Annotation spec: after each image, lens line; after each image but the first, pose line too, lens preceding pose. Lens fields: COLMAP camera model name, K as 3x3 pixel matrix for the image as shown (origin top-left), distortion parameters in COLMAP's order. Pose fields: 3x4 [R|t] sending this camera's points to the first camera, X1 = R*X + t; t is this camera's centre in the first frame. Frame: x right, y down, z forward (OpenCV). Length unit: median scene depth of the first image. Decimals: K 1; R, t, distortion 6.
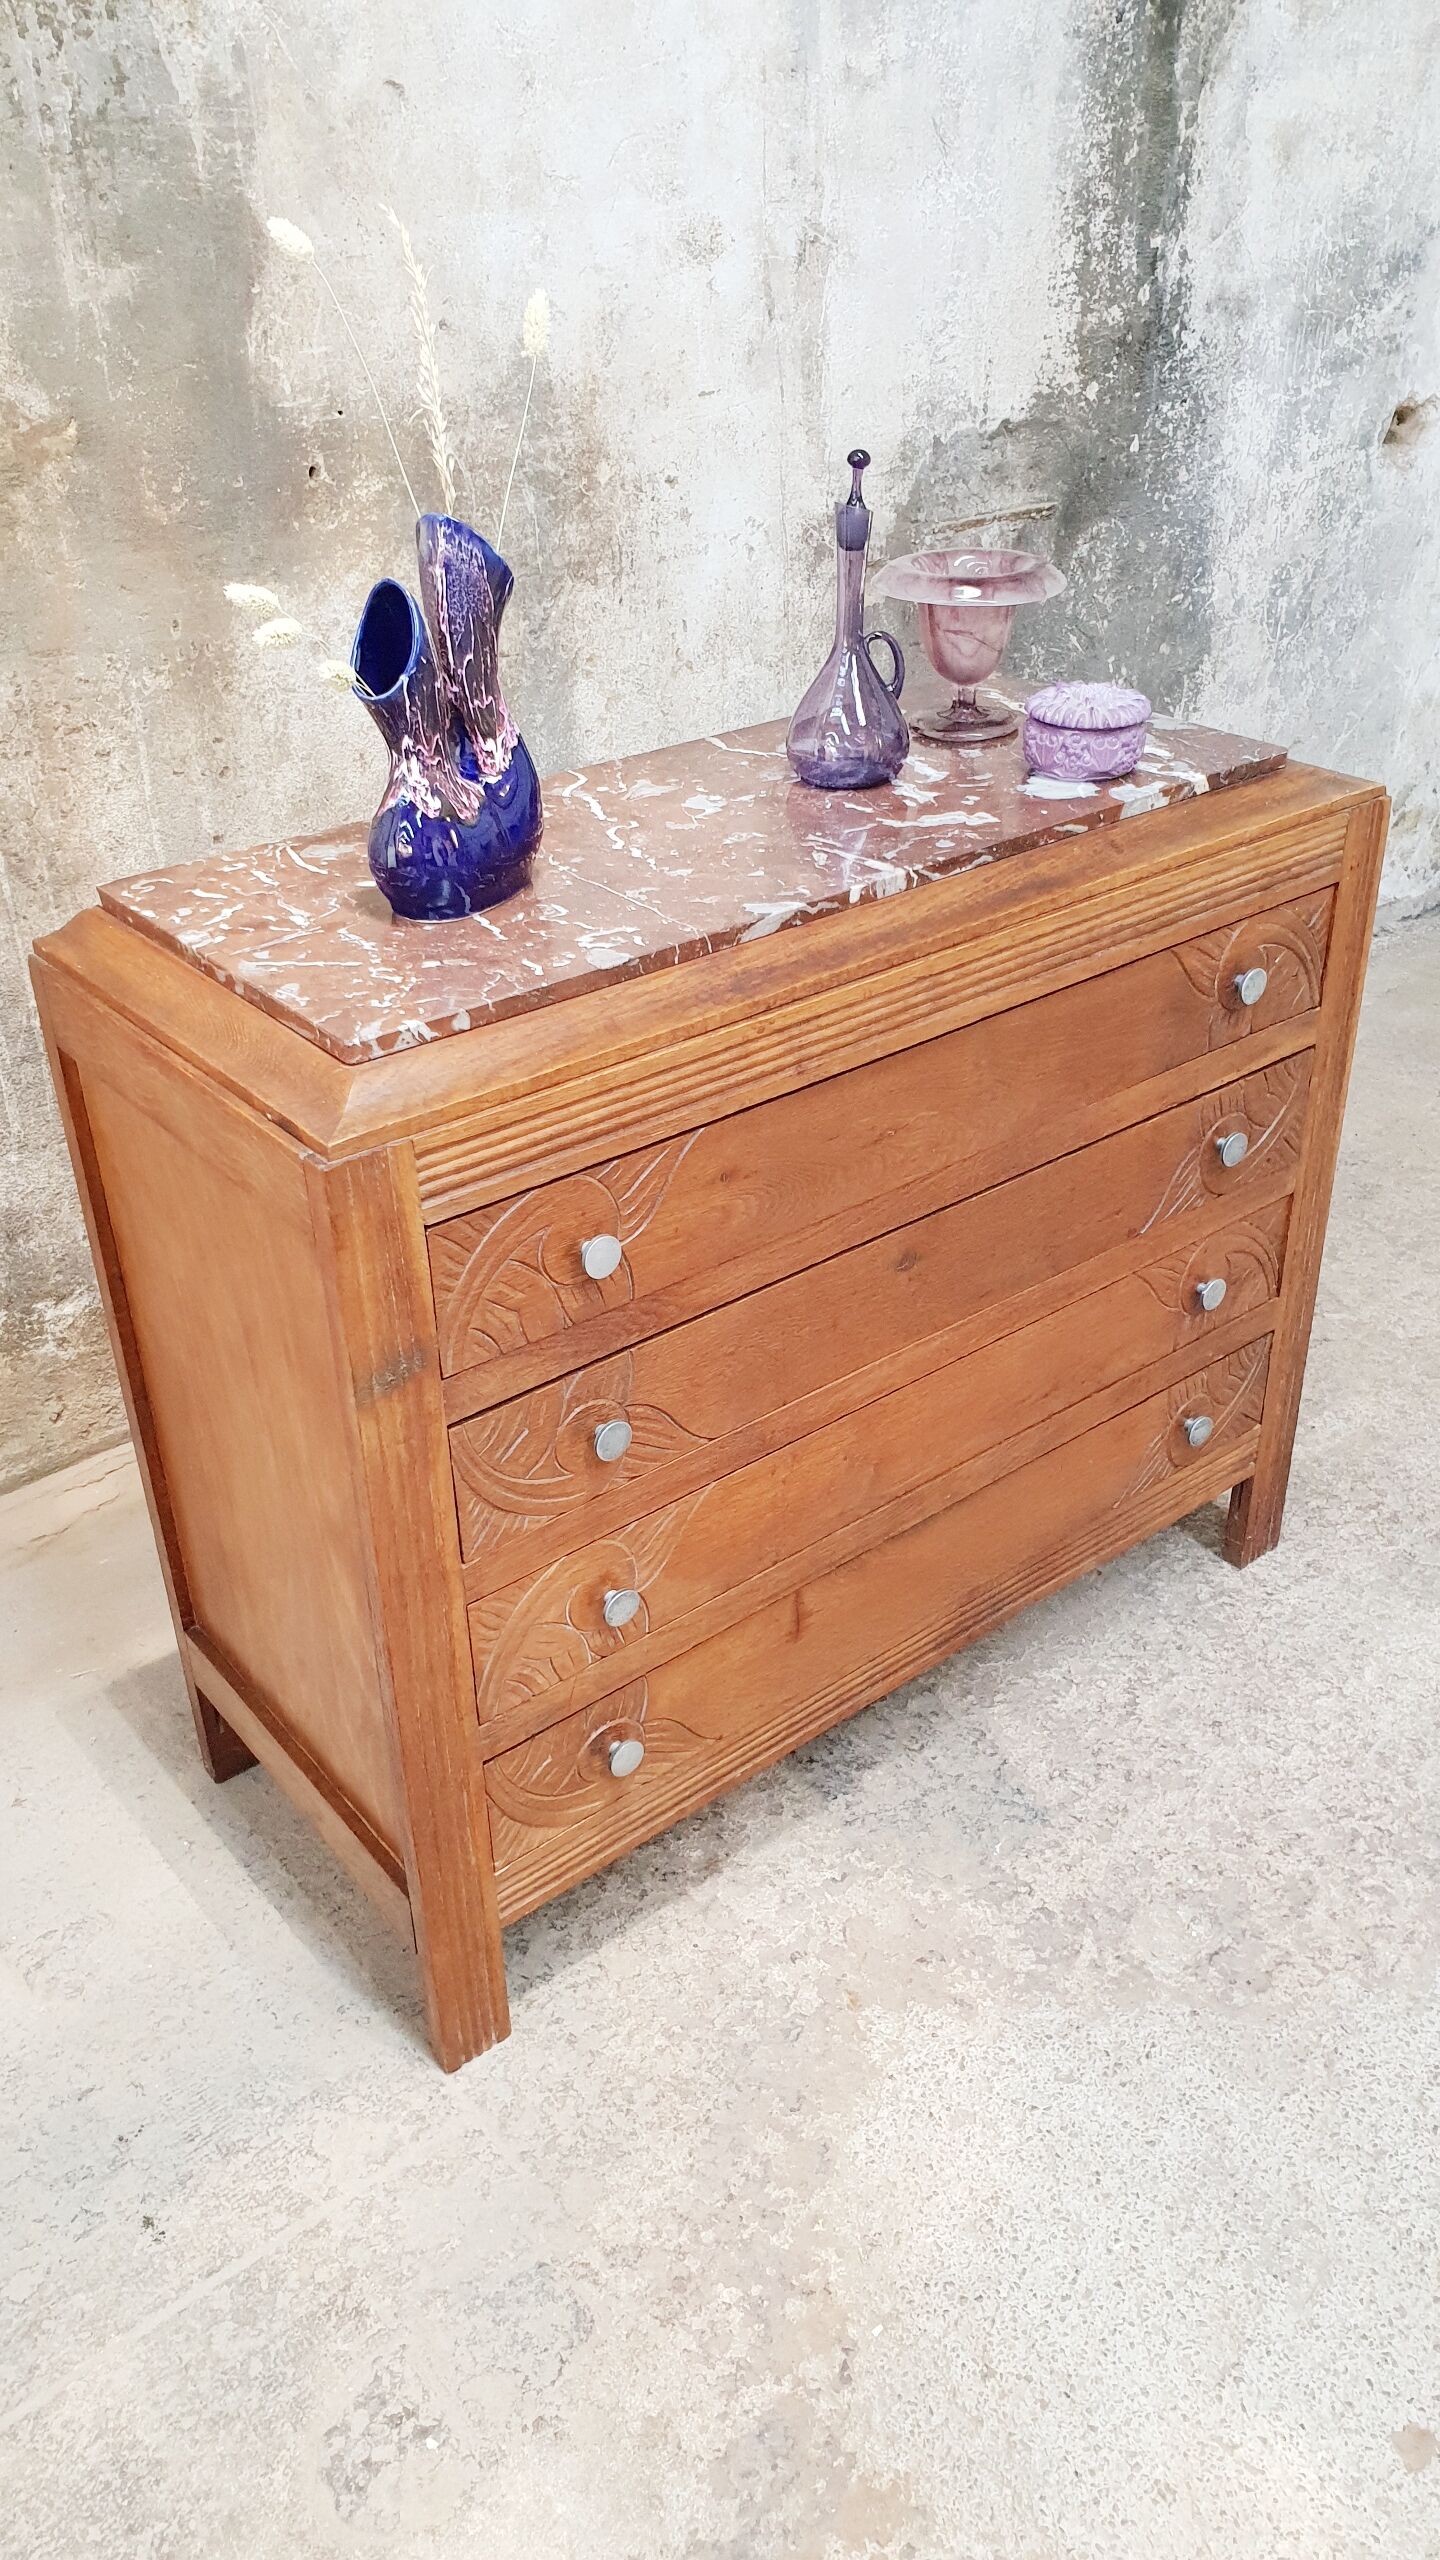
lens RADIAL K [[2018.4, 0, 752.1], [0, 2018.4, 1282.8], [0, 0, 1]] dist [-0.009036, 0.024004]
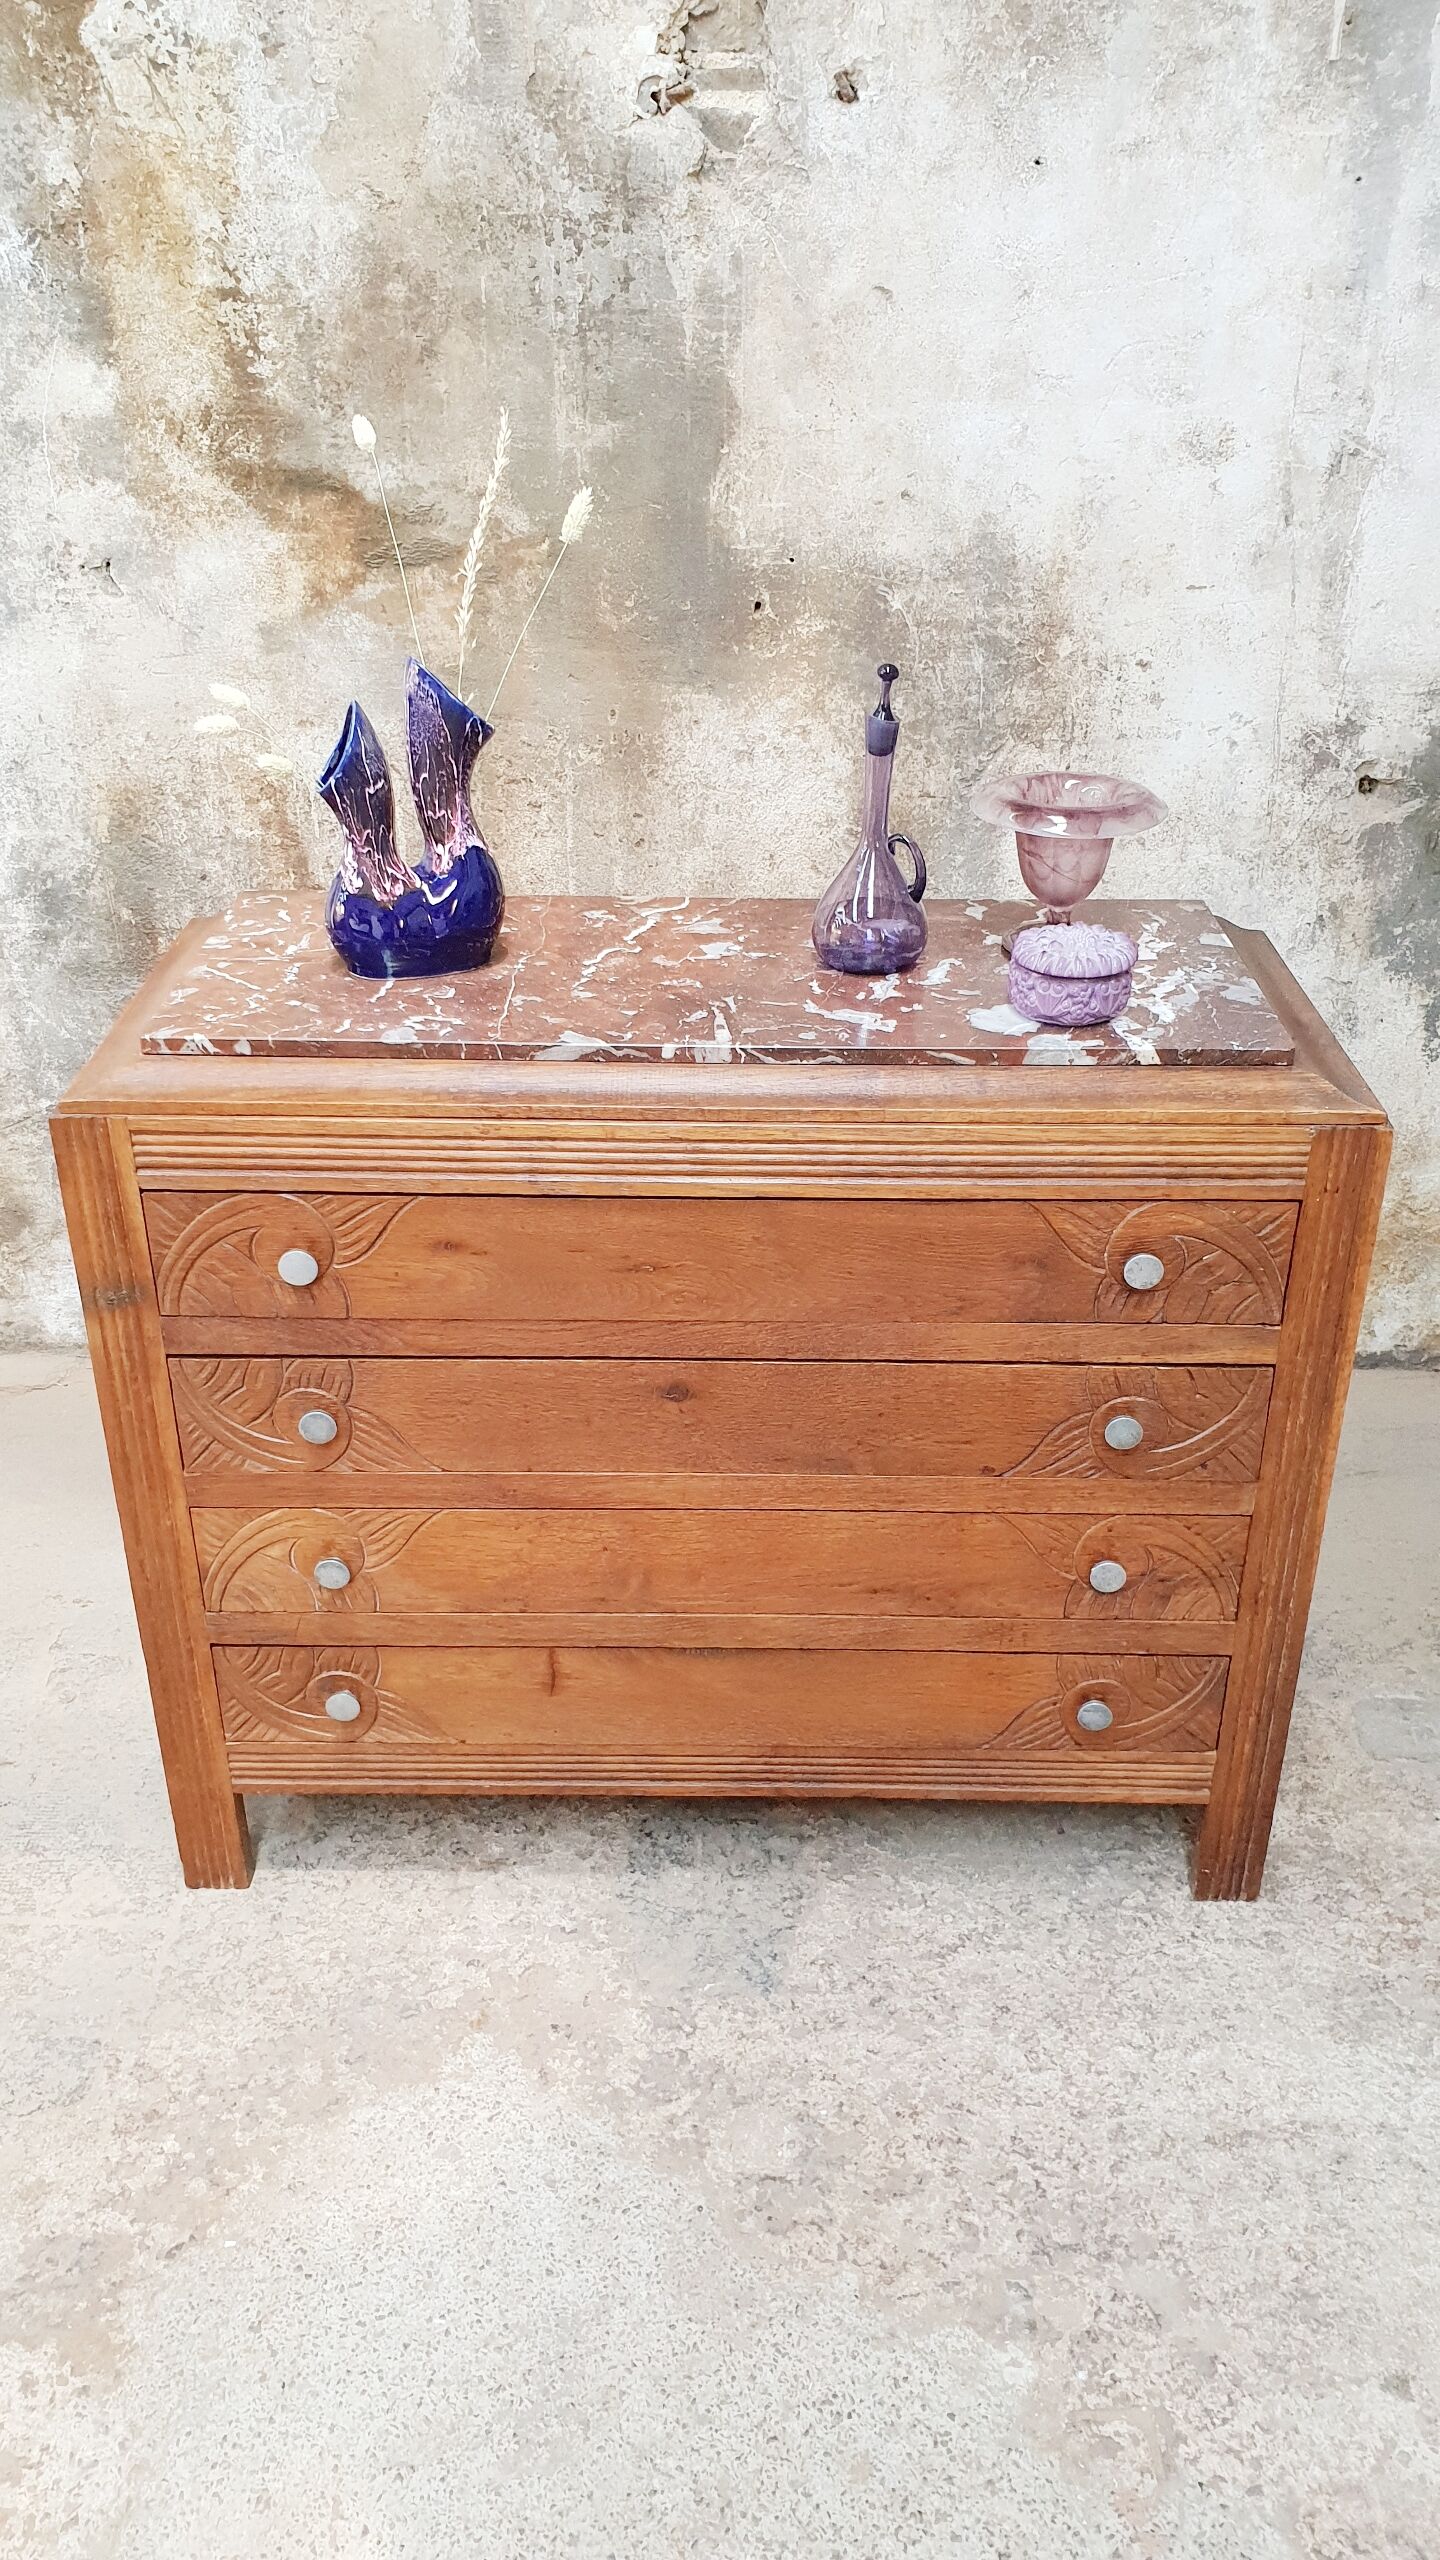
lens RADIAL K [[2018.4, 0, 749.0], [0, 2018.4, 1266.1], [0, 0, 1]] dist [-0.009036, 0.024004]
pose [[0.770991, 0.323702, -0.548443, 0.562062], [-0.346409, 0.935804, 0.065355, -0.132451], [0.534391, 0.139598, 0.833630, 0.099956]]
